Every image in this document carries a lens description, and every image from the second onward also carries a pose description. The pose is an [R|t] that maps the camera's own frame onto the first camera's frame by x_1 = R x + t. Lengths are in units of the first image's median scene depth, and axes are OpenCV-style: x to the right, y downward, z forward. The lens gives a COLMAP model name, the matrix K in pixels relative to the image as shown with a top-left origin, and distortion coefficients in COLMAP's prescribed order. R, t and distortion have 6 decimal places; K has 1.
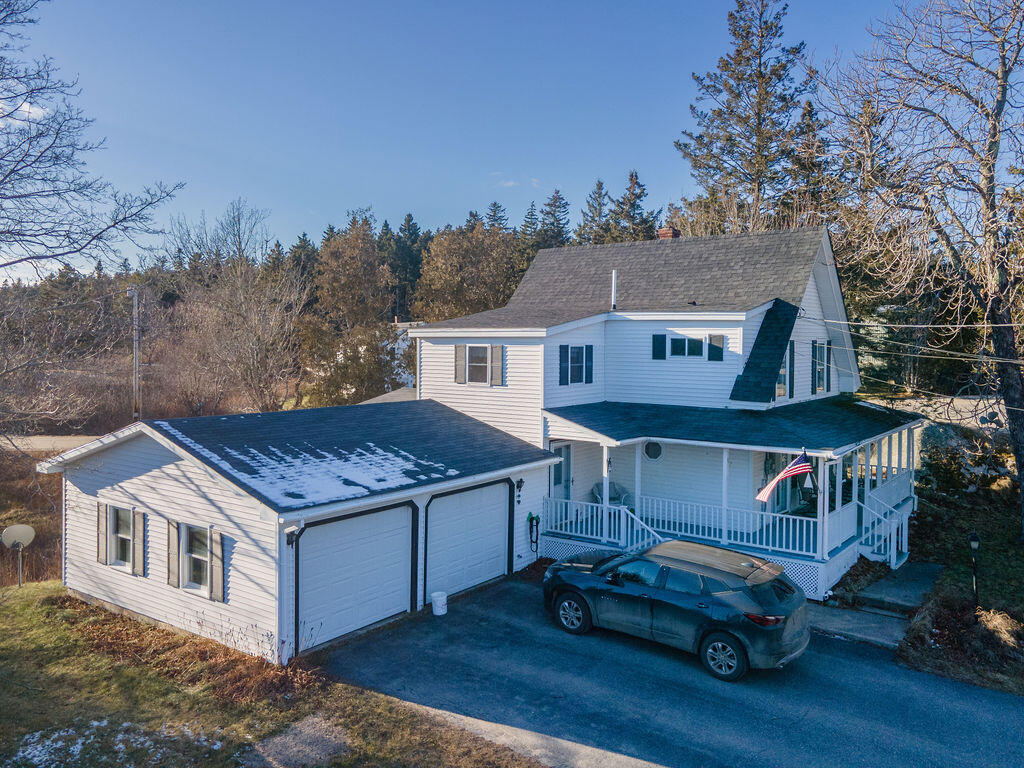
lens RADIAL K [[801.6, 0, 521.1], [0, 801.6, 368.3], [0, 0, 1]] dist [0.045511, 0.003607]
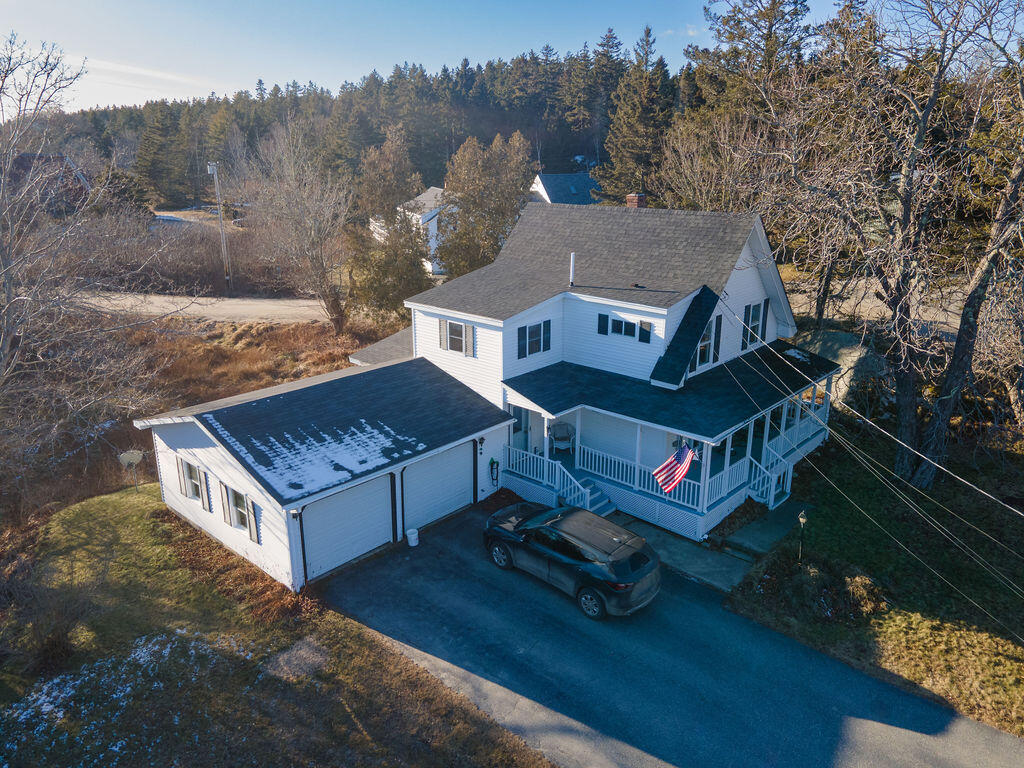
lens RADIAL K [[737.9, 0, 508.0], [0, 737.9, 379.2], [0, 0, 1]] dist [0.041054, 0.008061]
pose [[0.994027, 0.025053, -0.106224, 0.178145], [0.003782, 0.964805, 0.262941, -0.288158], [0.109073, -0.261772, 0.958947, -0.135604]]
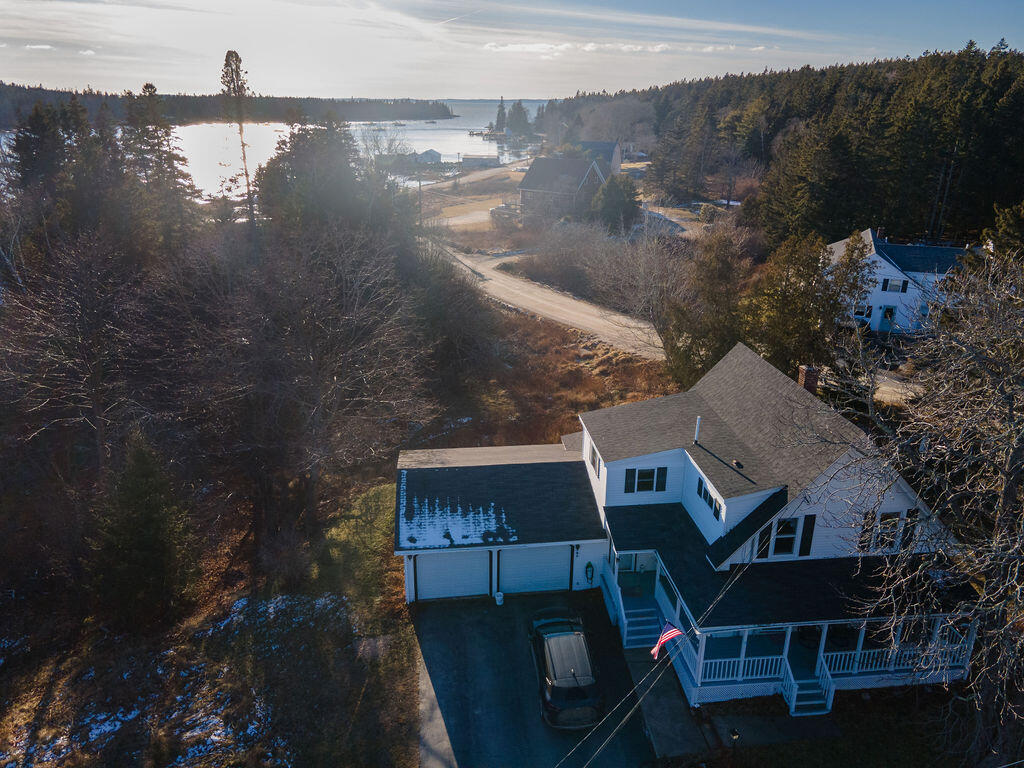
lens RADIAL K [[737.9, 0, 508.0], [0, 737.9, 379.2], [0, 0, 1]] dist [0.041054, 0.008061]
pose [[0.683158, 0.252794, -0.685121, 0.919466], [-0.027961, 0.946541, 0.321370, -0.717635], [0.729735, -0.200390, 0.653705, -0.041482]]
